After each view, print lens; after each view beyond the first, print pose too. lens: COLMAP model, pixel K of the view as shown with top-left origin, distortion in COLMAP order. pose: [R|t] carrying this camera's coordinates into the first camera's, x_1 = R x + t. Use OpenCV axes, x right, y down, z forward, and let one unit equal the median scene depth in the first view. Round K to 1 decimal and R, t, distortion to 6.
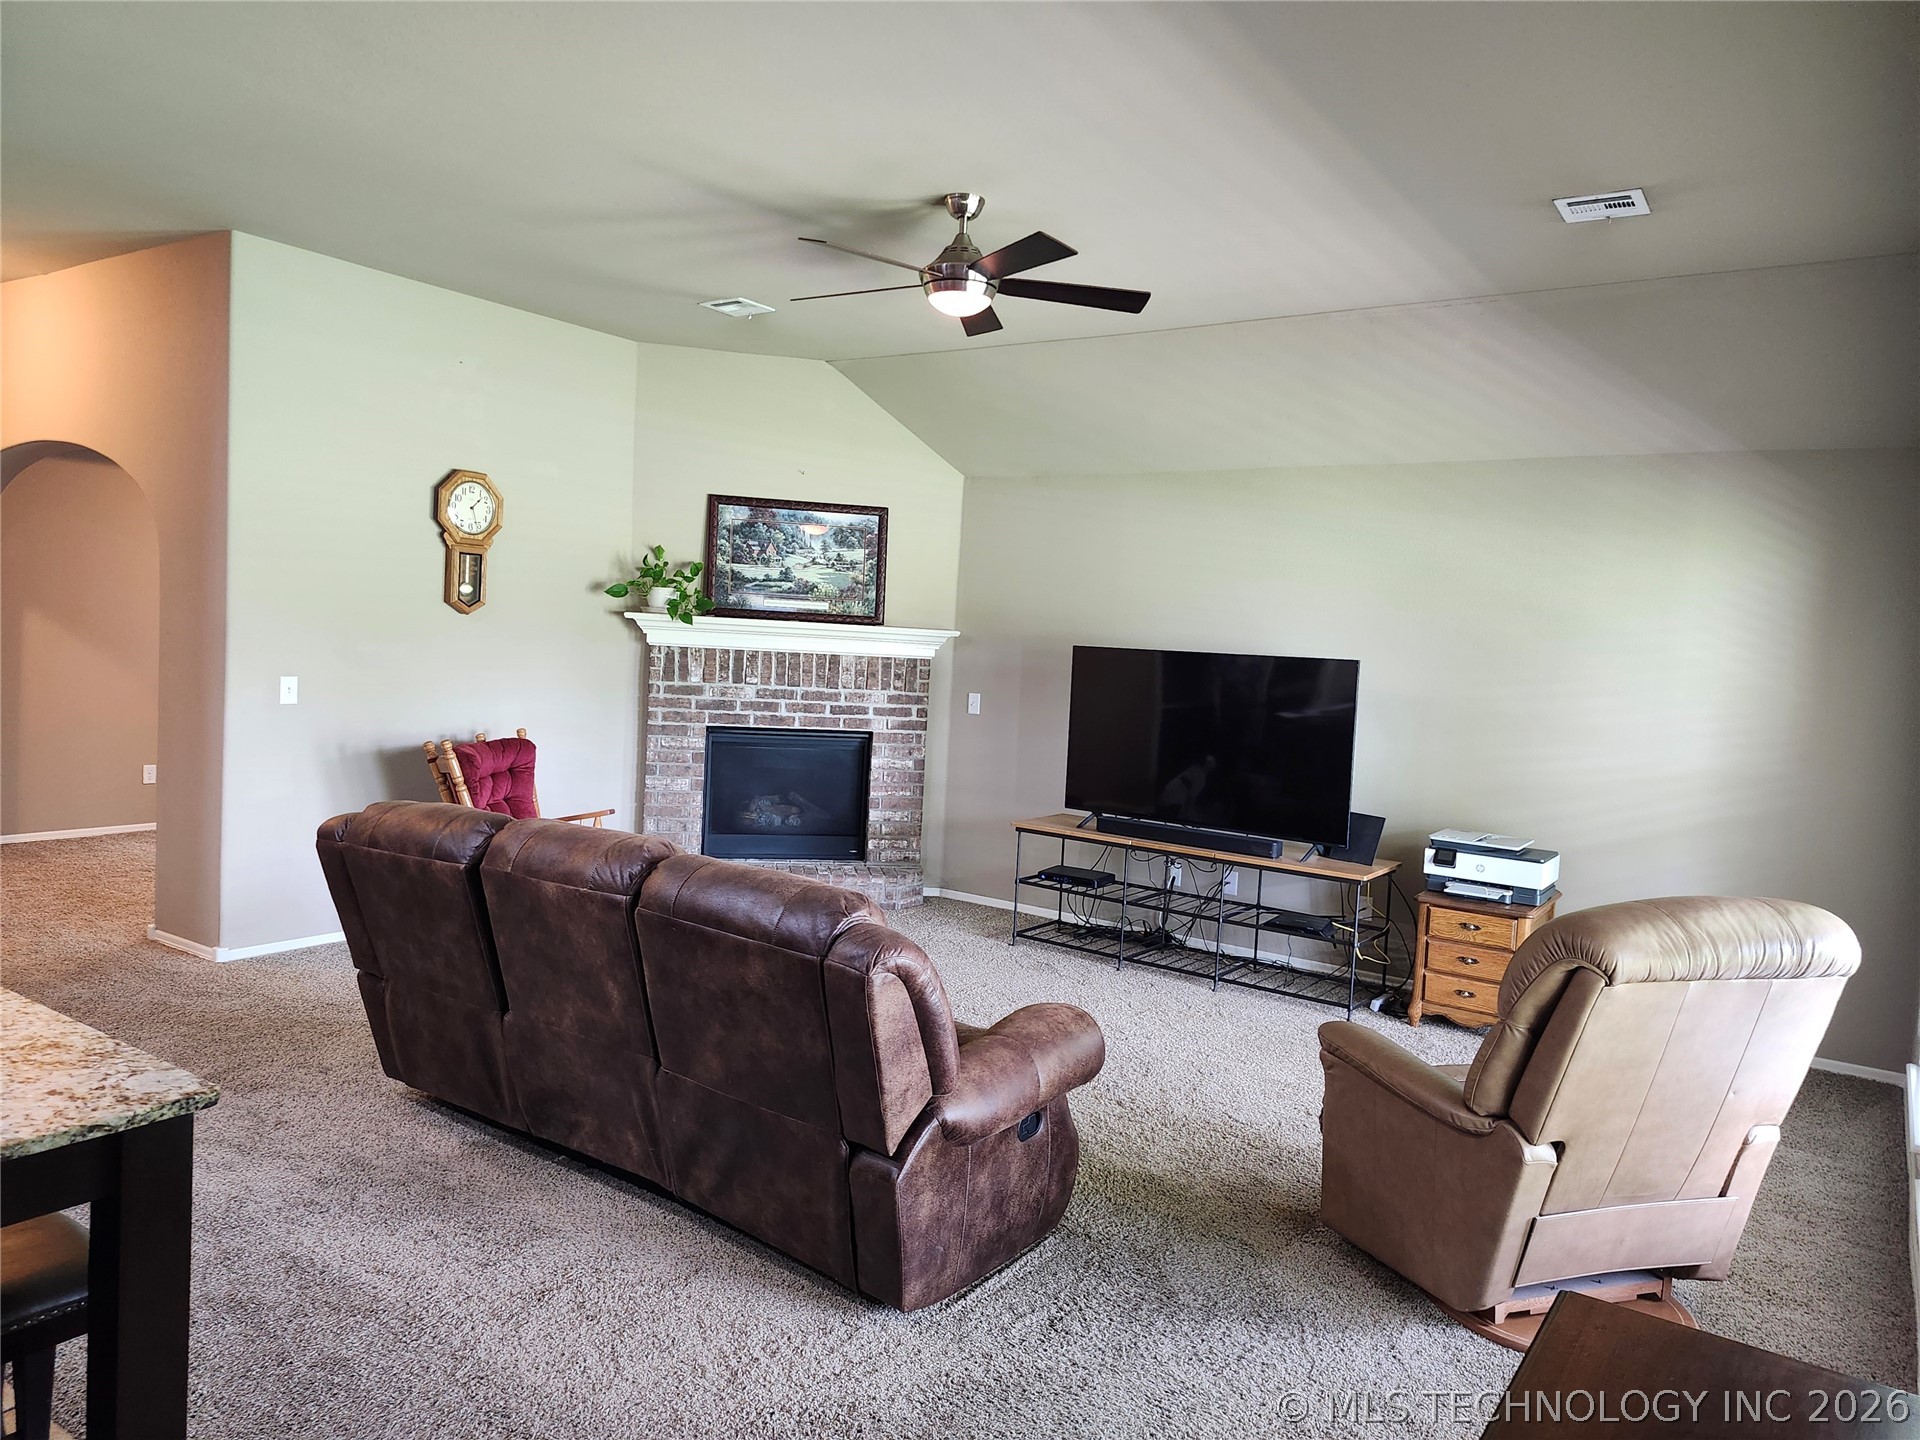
lens RADIAL K [[1272.7, 0, 966.3], [0, 1272.7, 710.6], [0, 0, 1]] dist [0.038705, -0.001407]
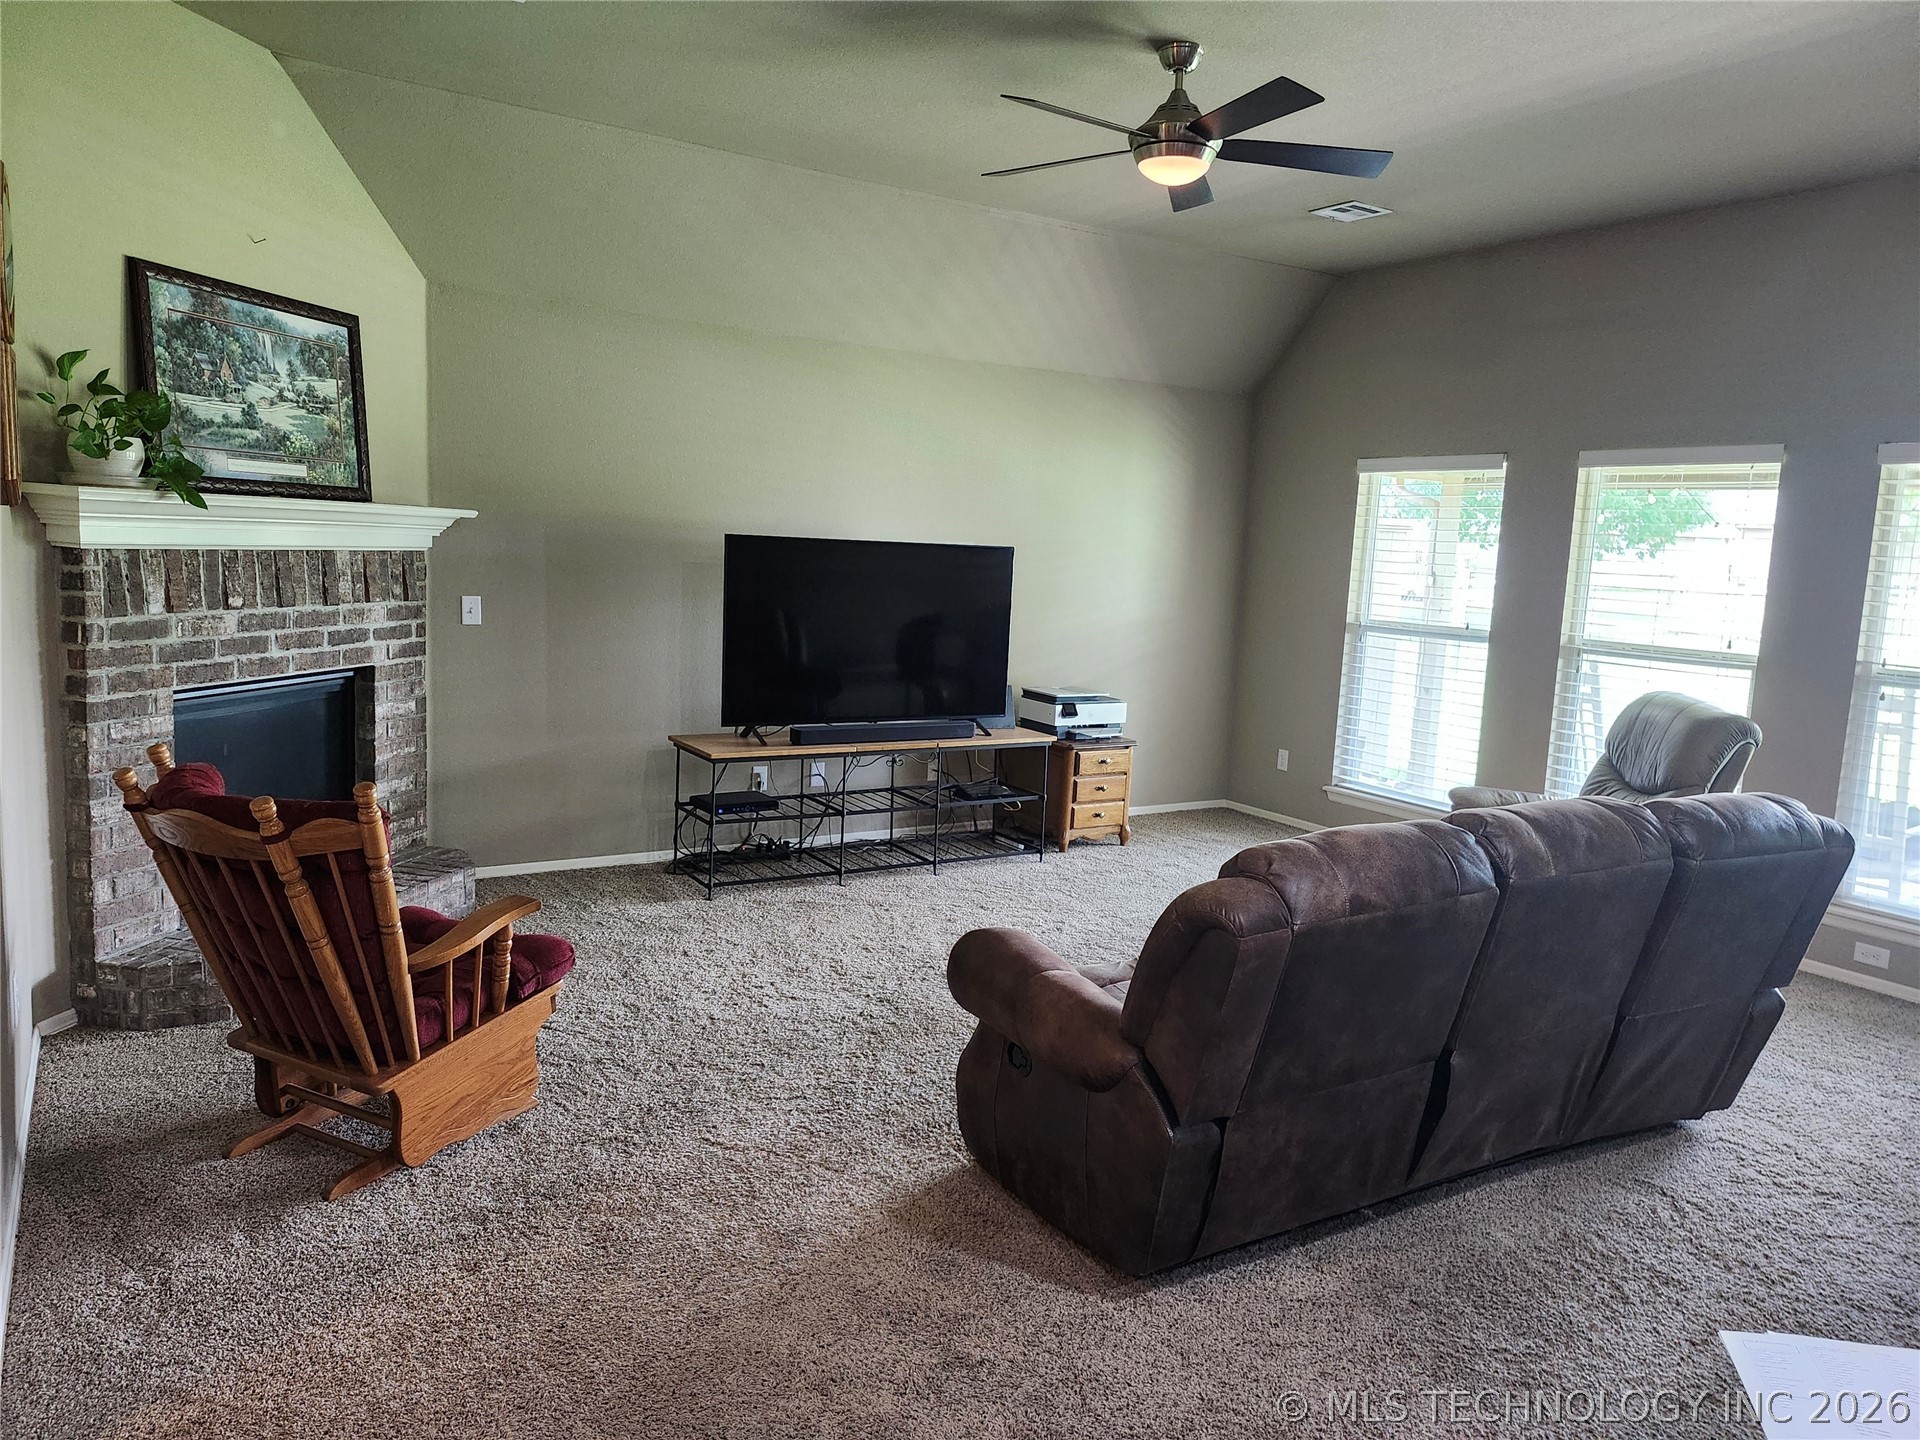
lens RADIAL K [[1322.4, 0, 962.3], [0, 1322.4, 727.1], [0, 0, 1]] dist [0.003624, -0.013087]
pose [[0.381948, -0.162904, 0.909713, -0.591851], [0.028414, 0.985947, 0.164626, -0.056731], [-0.923747, -0.037030, 0.381209, 0.462238]]
